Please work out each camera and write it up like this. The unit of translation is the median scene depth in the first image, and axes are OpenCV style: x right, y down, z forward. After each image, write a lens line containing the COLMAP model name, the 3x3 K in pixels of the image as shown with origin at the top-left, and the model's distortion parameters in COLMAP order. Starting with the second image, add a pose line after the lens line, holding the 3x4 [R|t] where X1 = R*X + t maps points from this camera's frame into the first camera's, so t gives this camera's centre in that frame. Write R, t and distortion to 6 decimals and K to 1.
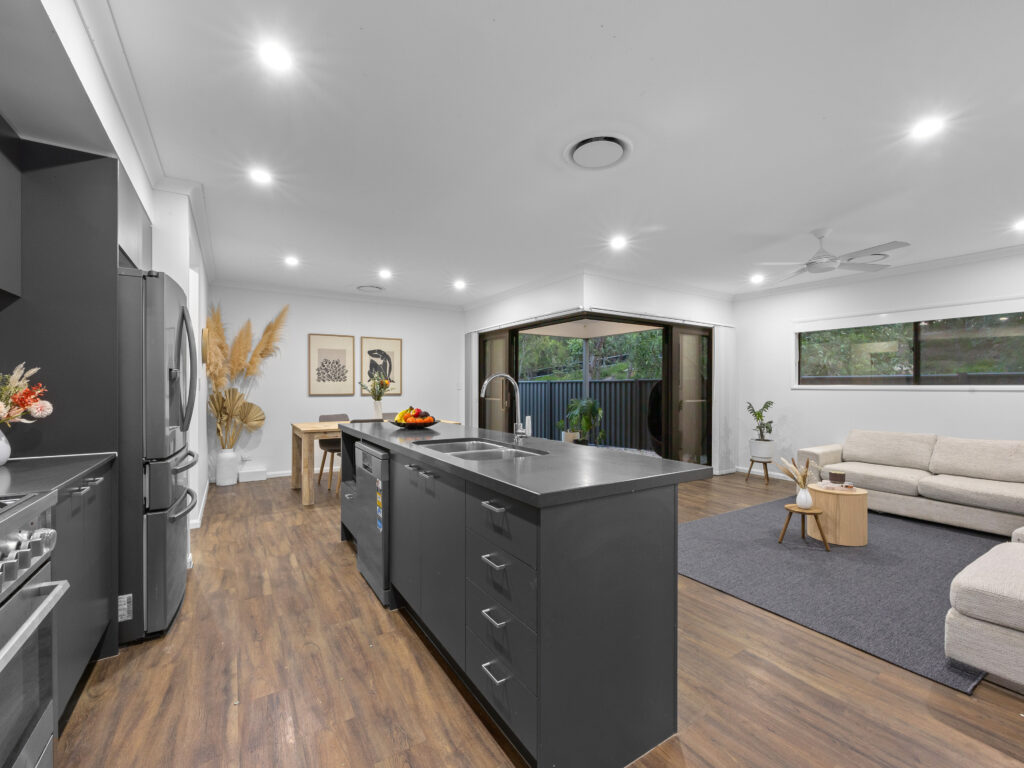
lens RADIAL K [[441.8, 0, 513.2], [0, 441.8, 384.7], [0, 0, 1]] dist [0.011036, -0.000565]
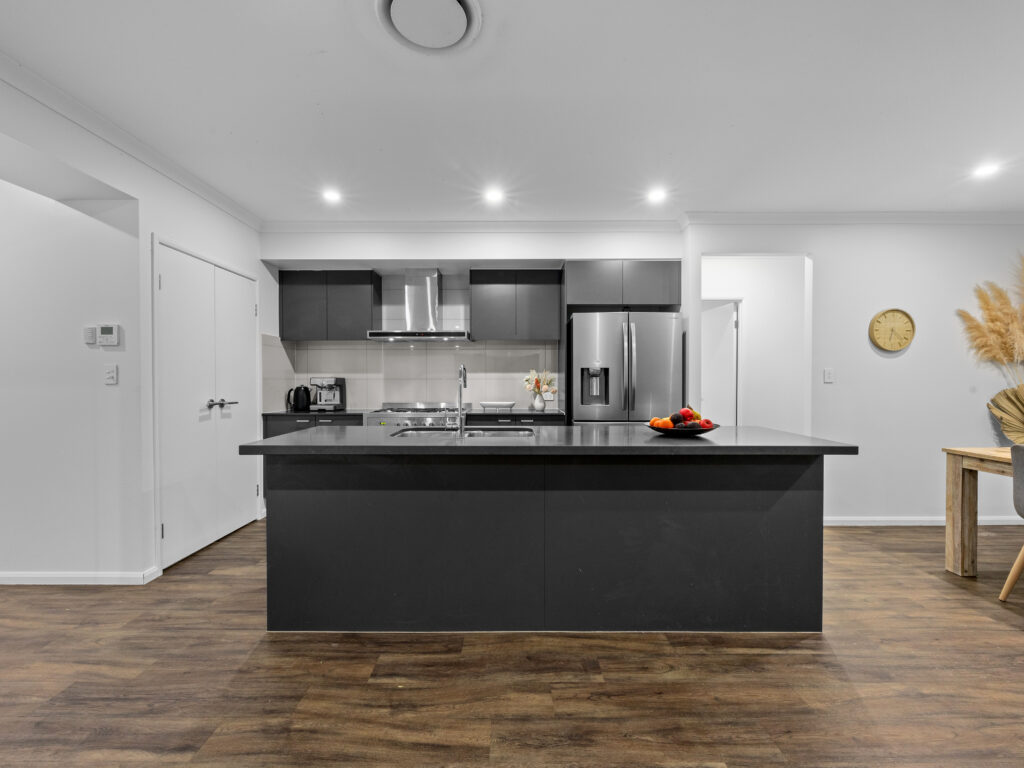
lens RADIAL K [[441.8, 0, 506.8], [0, 441.8, 383.9], [0, 0, 1]] dist [0.011036, -0.000565]
pose [[-0.547452, 0.009080, -0.836788, 0.425086], [0.002315, 0.999954, 0.009336, 0.005755], [0.836834, 0.003174, -0.547448, 0.910999]]
